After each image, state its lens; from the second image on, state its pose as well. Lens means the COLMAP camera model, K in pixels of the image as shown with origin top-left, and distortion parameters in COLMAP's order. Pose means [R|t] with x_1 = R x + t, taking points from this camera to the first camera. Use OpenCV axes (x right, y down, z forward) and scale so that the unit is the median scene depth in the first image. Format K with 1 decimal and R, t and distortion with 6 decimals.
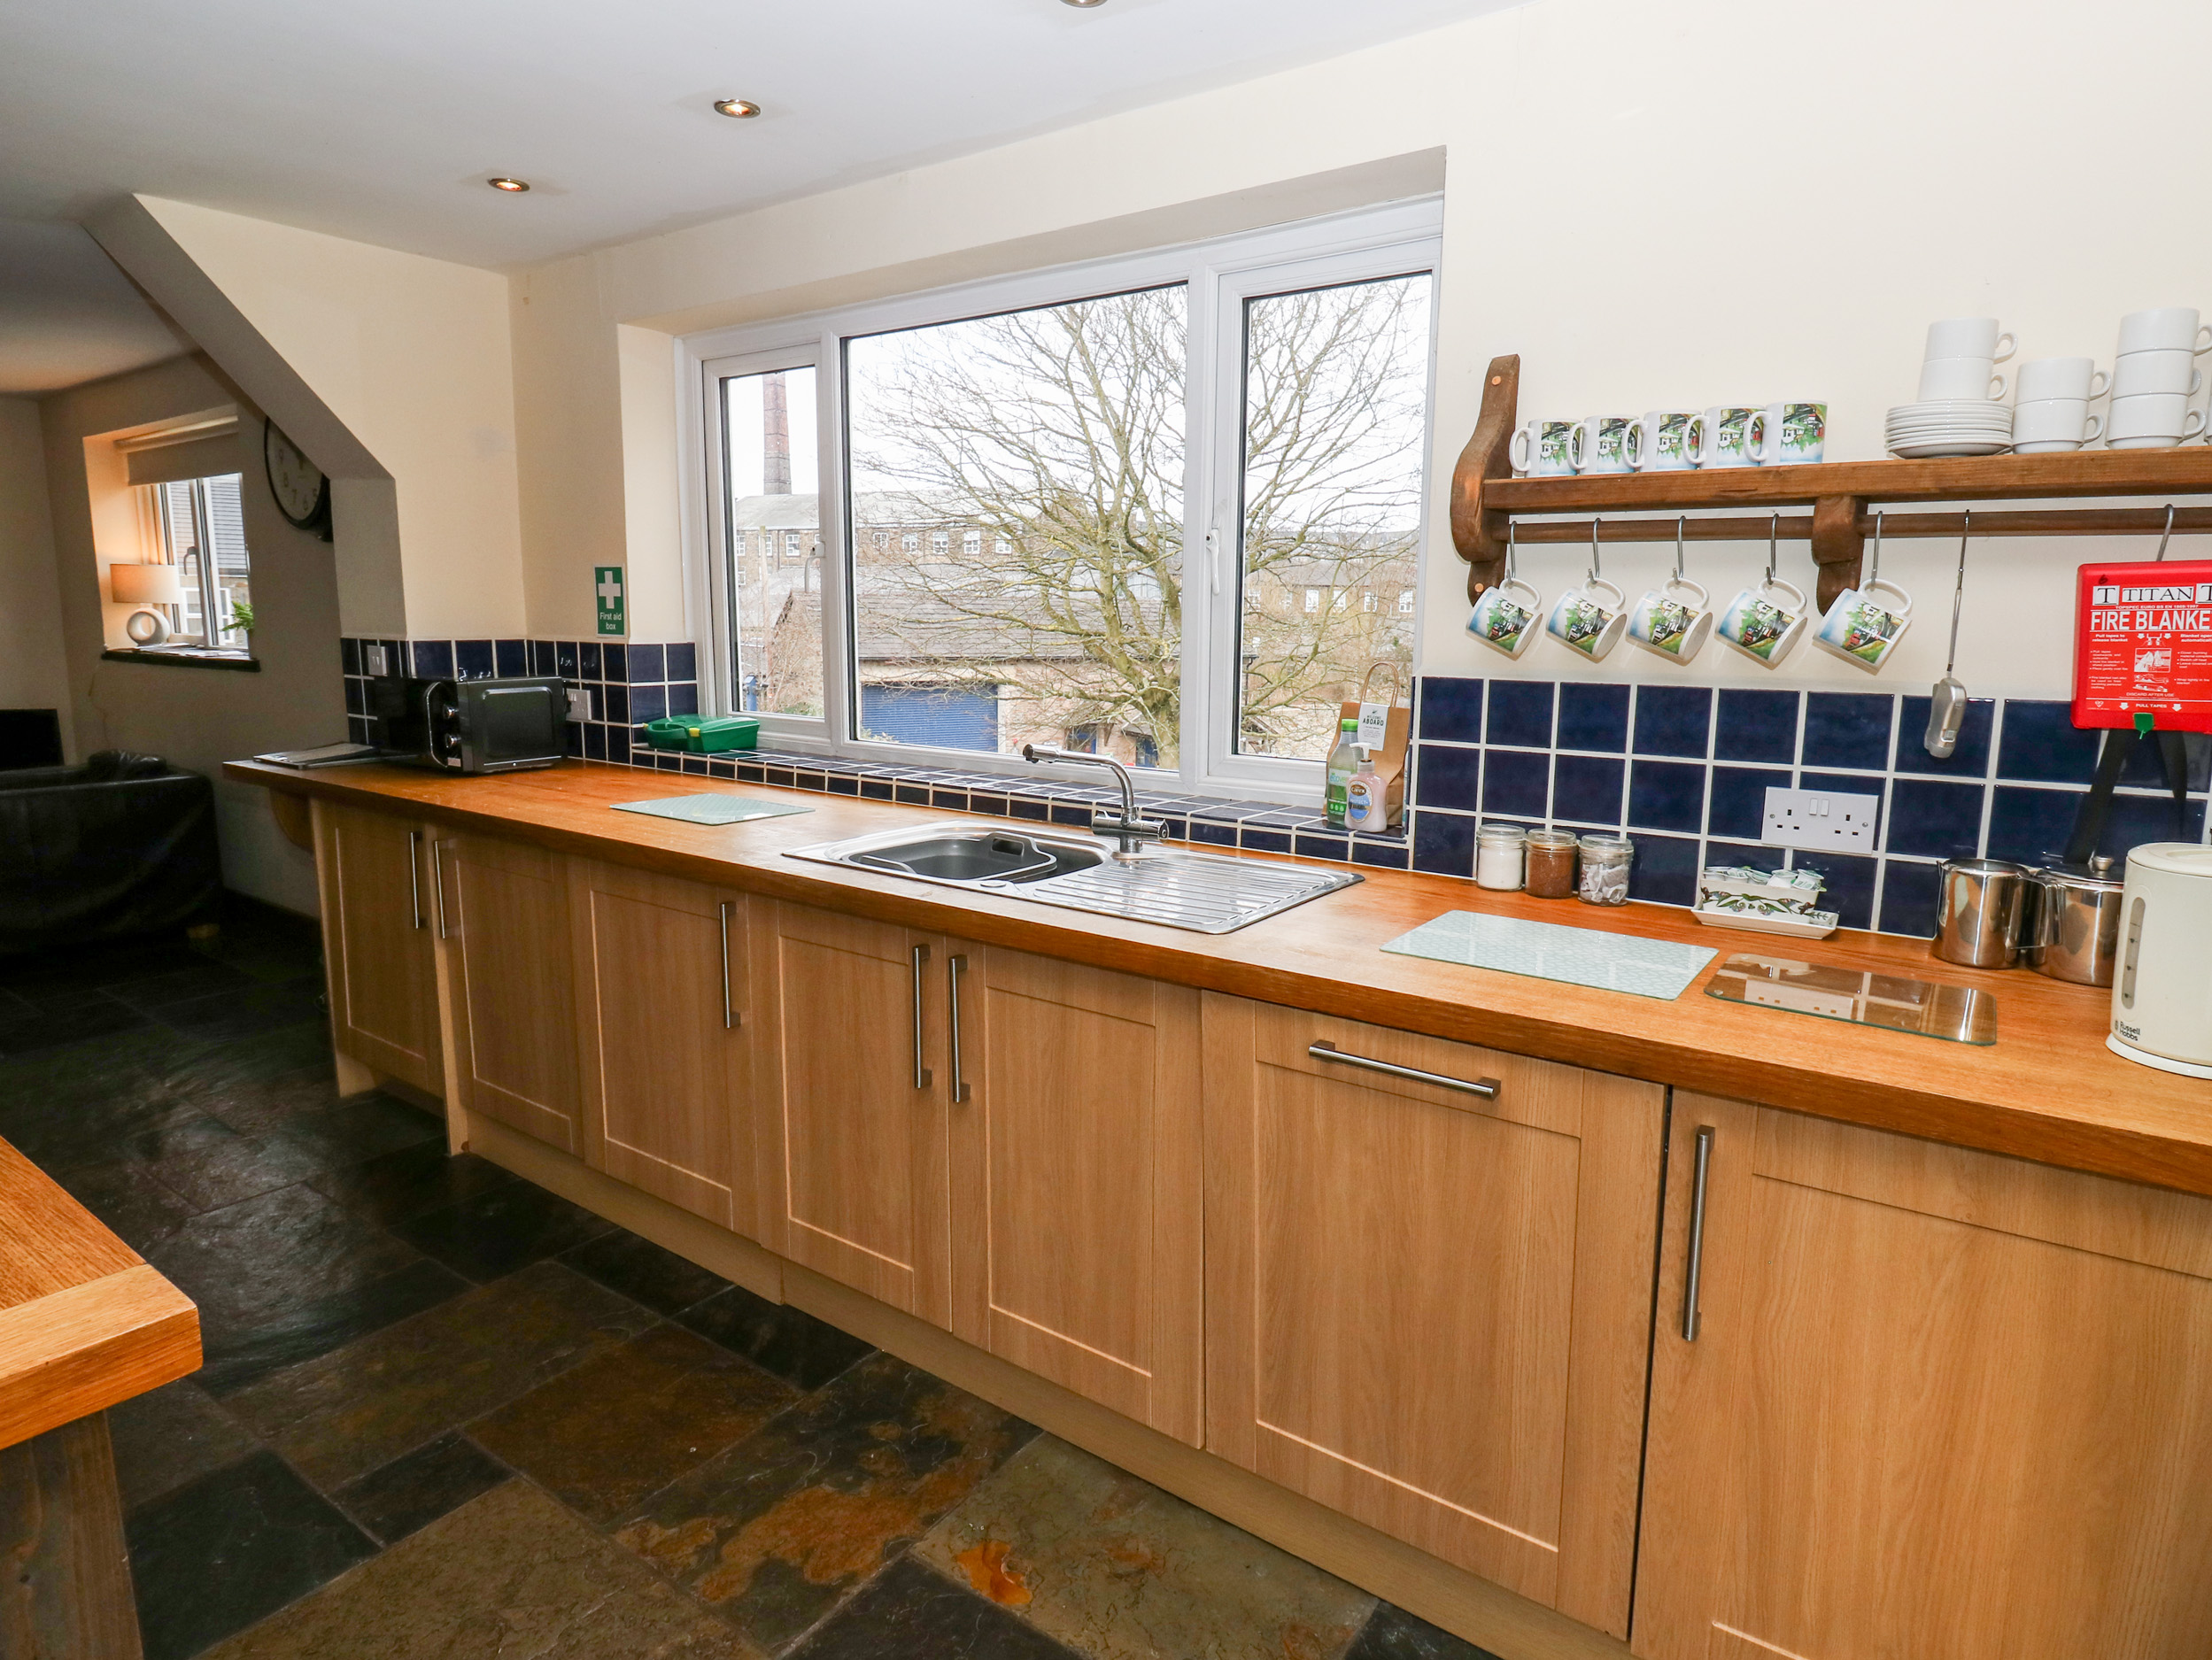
lens RADIAL K [[1247.7, 0, 1141.3], [0, 1247.7, 820.4], [0, 0, 1]] dist [0.005244, -0.017259]
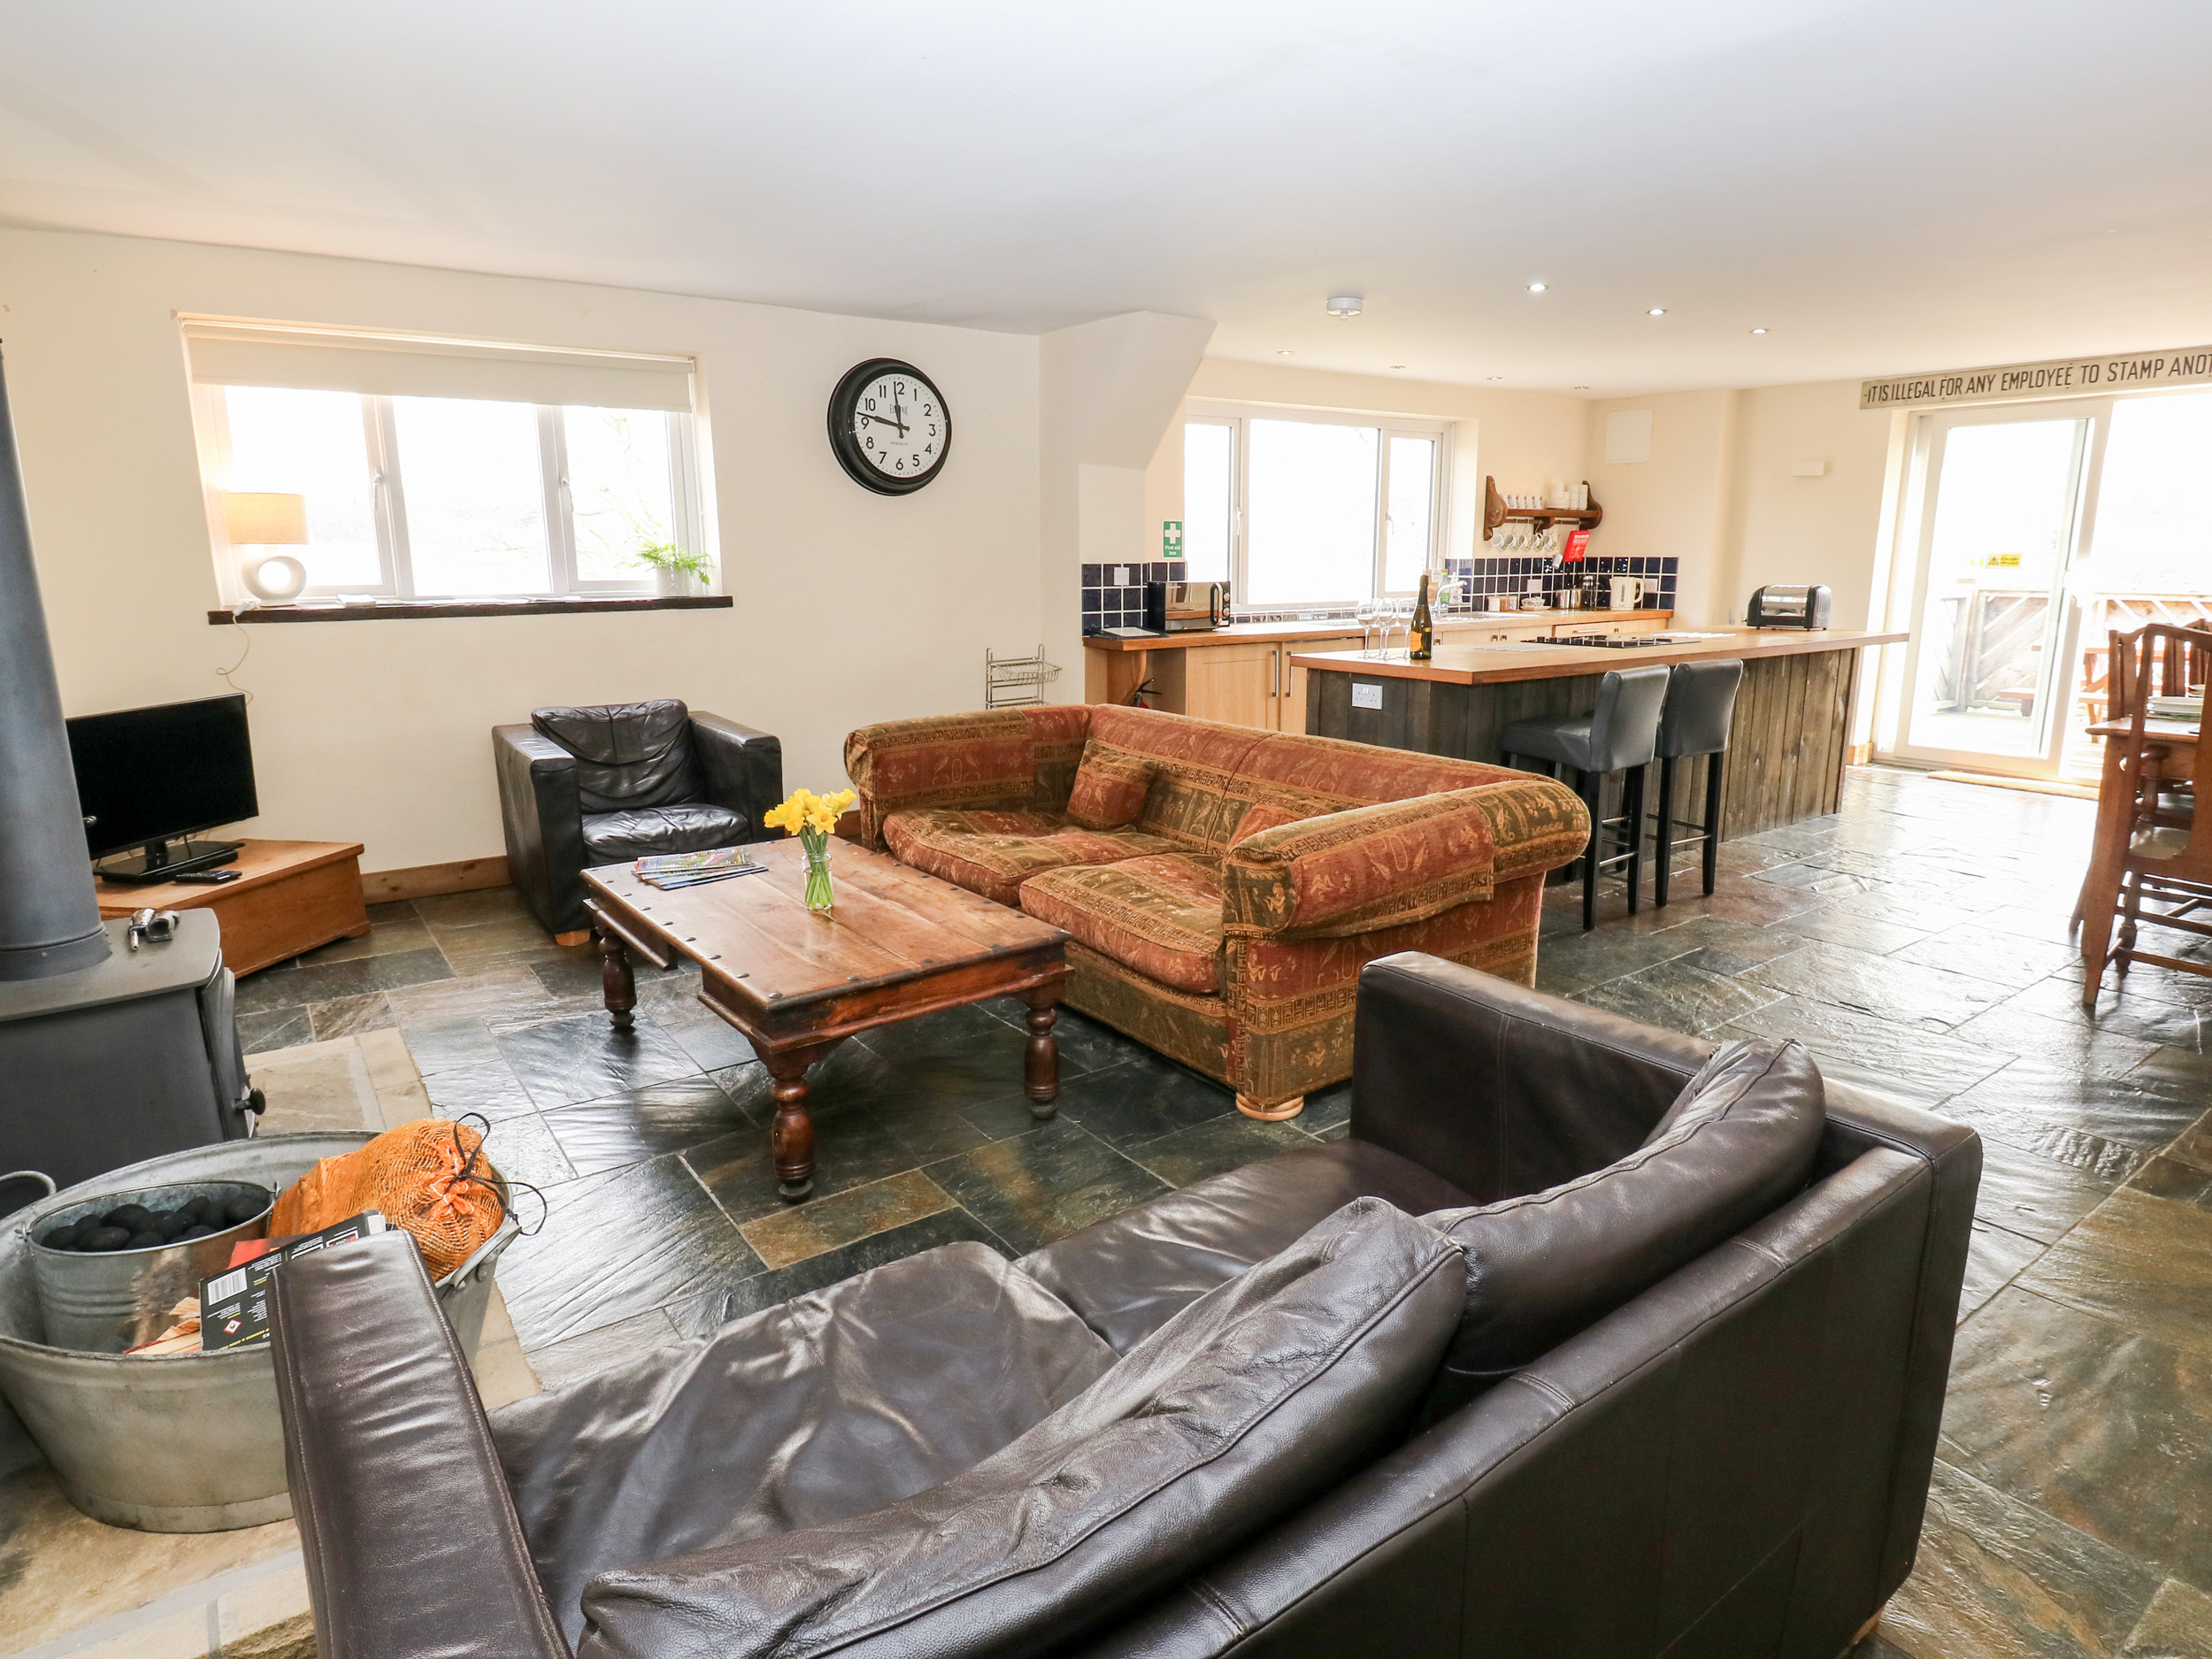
lens RADIAL K [[1247.8, 0, 1141.3], [0, 1247.8, 819.9], [0, 0, 1]] dist [0.005244, -0.017259]
pose [[0.331503, -0.218695, 0.917757, -3.729435], [0.157189, 0.971969, 0.174835, -0.166353], [-0.930267, 0.086303, 0.356587, 0.672240]]
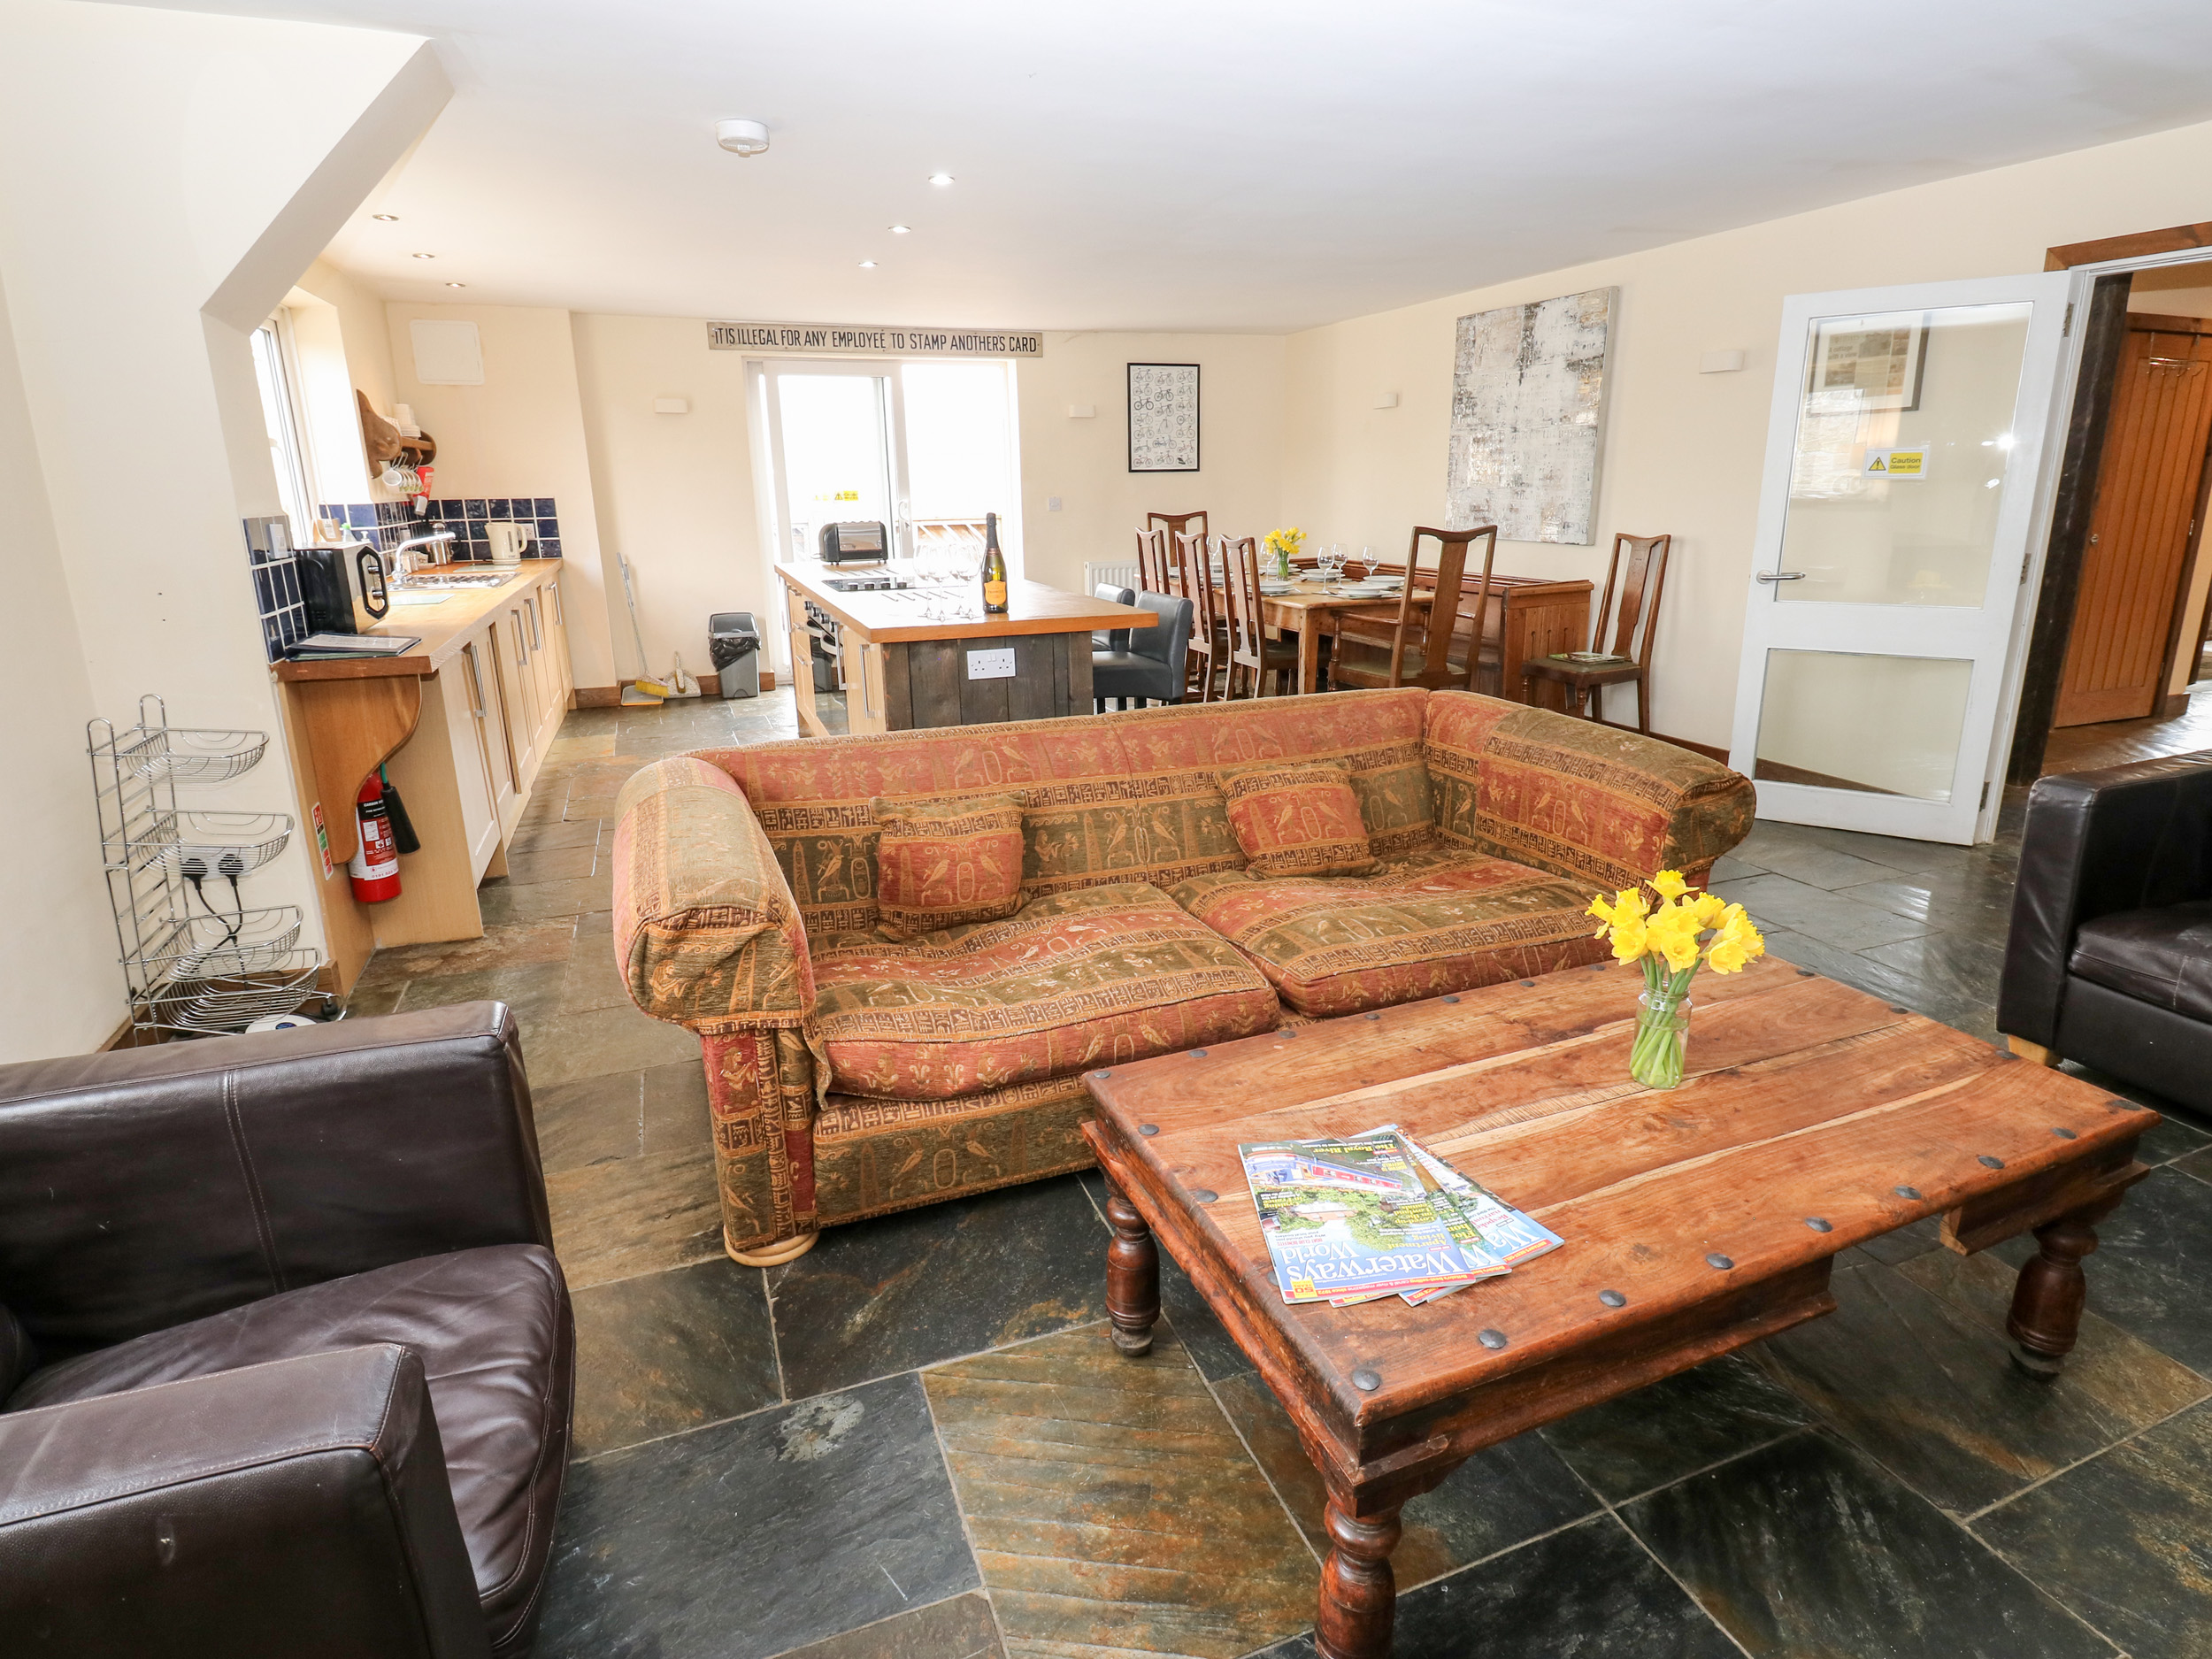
lens RADIAL K [[1170.3, 0, 1106.0], [0, 1170.3, 829.5], [0, 0, 1]] dist [-0.000103, -0.001296]
pose [[-0.826786, -0.169235, 0.536456, -2.626581], [0.082818, 0.906657, 0.413661, -0.398884], [-0.556387, 0.386437, -0.735595, 2.301549]]
